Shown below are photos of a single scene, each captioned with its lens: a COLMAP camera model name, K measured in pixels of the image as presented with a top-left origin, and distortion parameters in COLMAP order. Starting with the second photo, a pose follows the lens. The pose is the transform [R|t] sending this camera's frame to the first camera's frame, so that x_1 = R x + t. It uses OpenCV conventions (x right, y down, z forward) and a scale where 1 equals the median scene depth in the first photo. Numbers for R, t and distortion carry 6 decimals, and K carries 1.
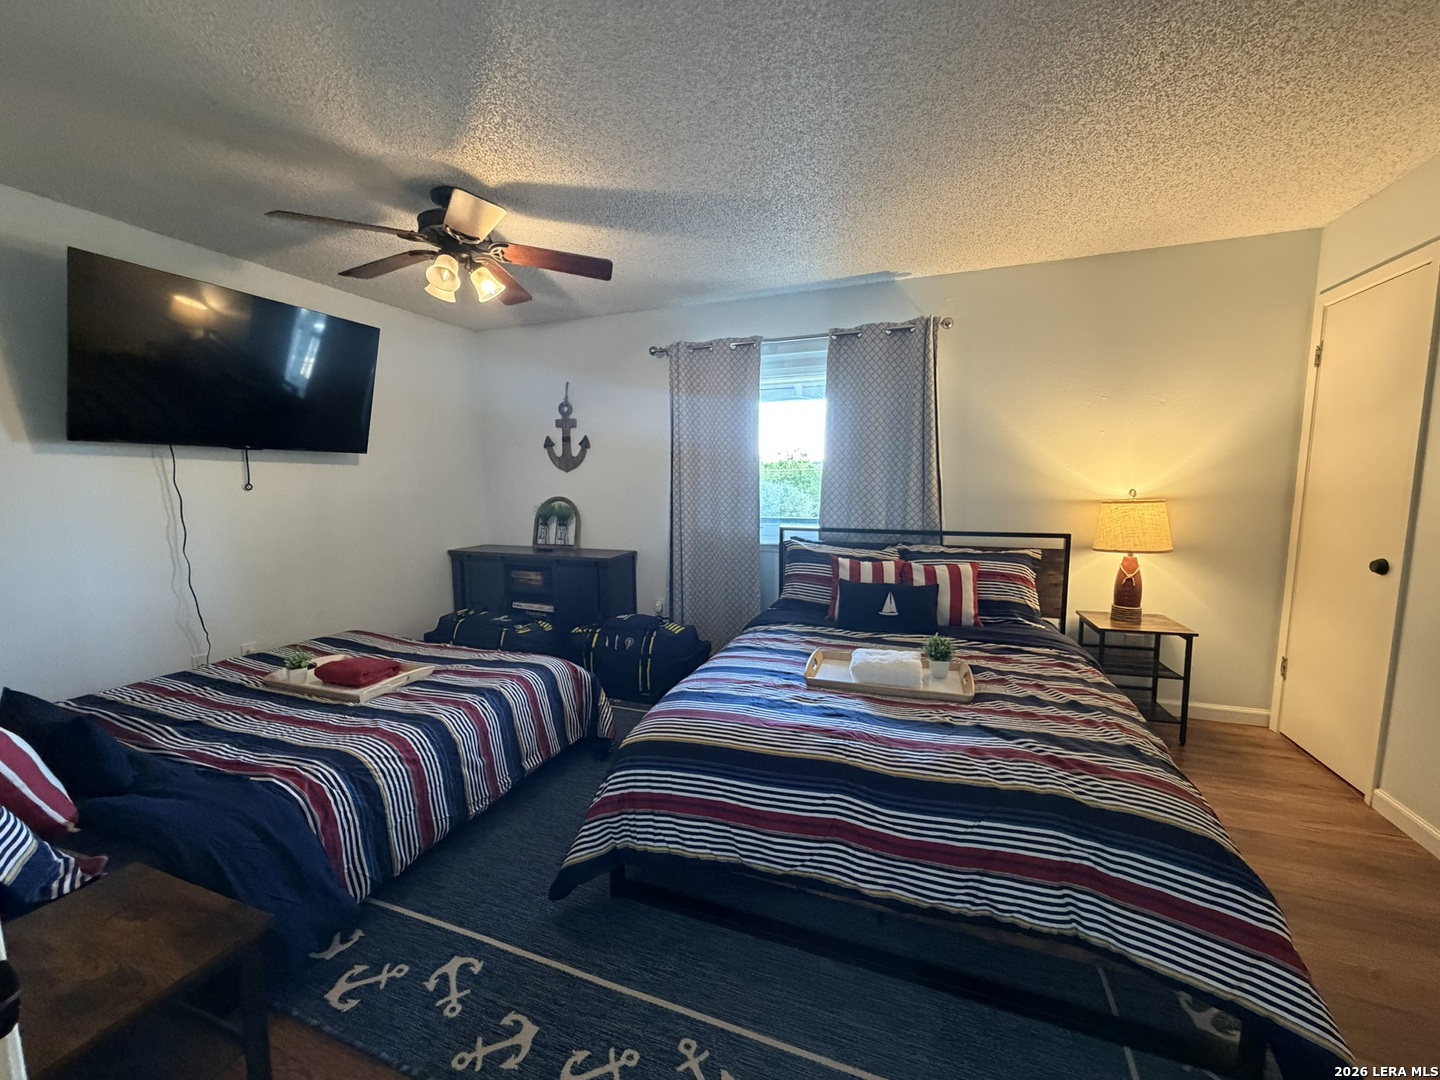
lens RADIAL K [[573.4, 0, 715.1], [0, 573.4, 540.5], [0, 0, 1]] dist [-0.001007, -0.000037]
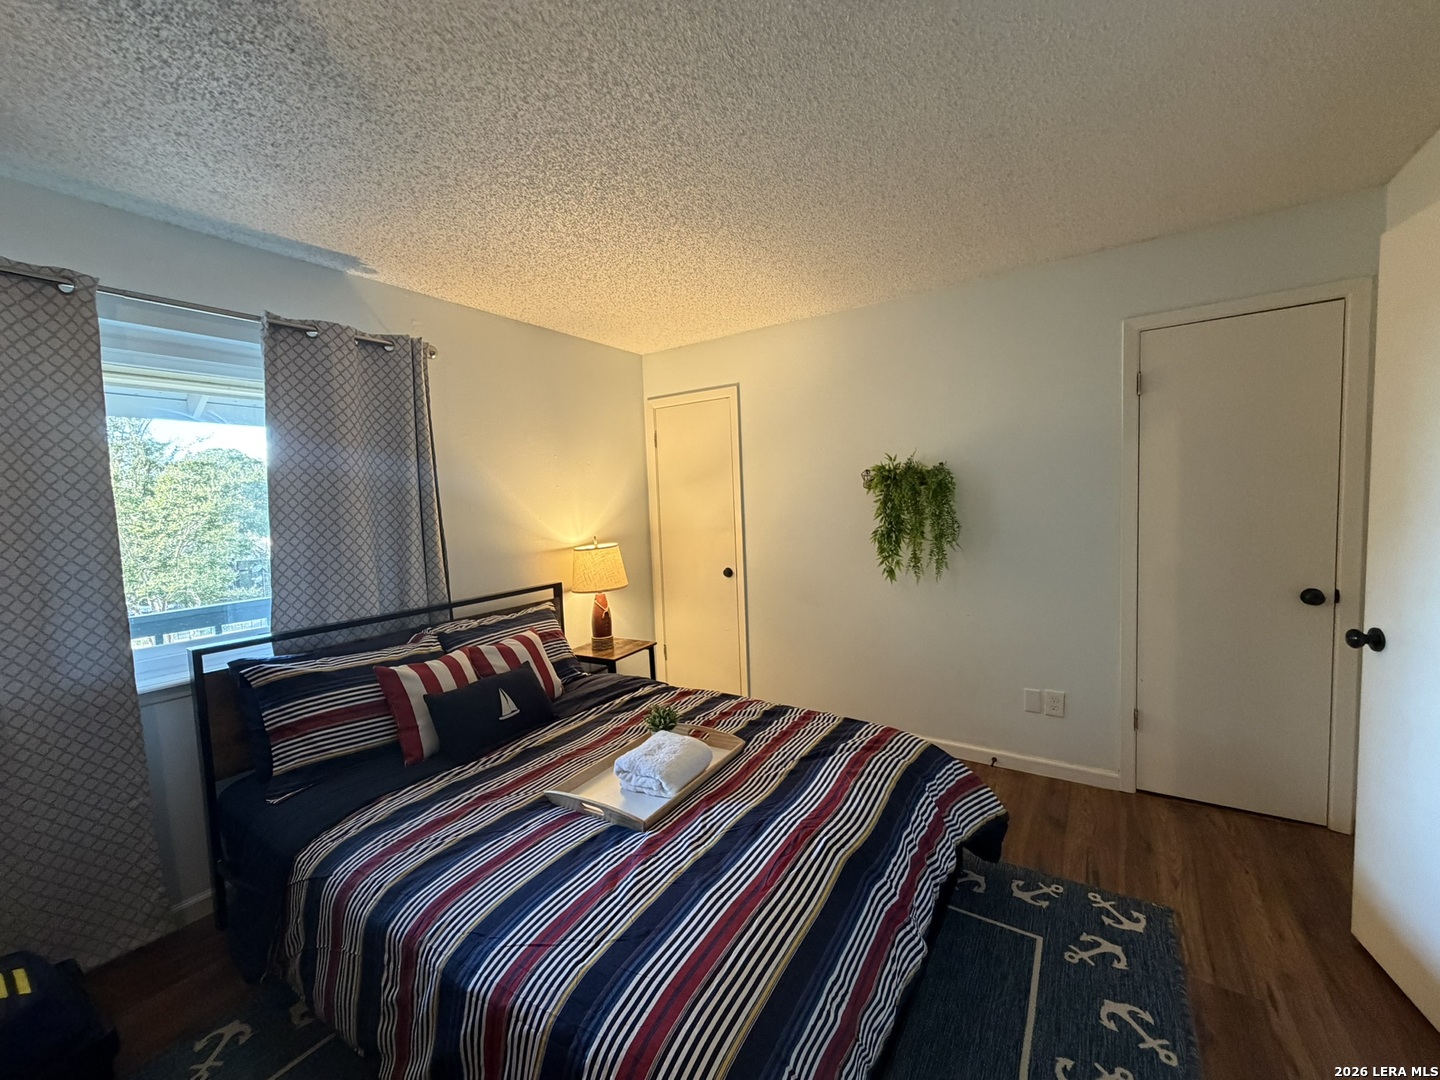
lens RADIAL K [[573.4, 0, 715.1], [0, 573.4, 540.5], [0, 0, 1]] dist [-0.001007, -0.000037]
pose [[0.220057, -0.070211, 0.972957, -0.319518], [0.150081, 0.987968, 0.037350, -0.079695], [-0.963873, 0.137803, 0.227947, 0.448174]]
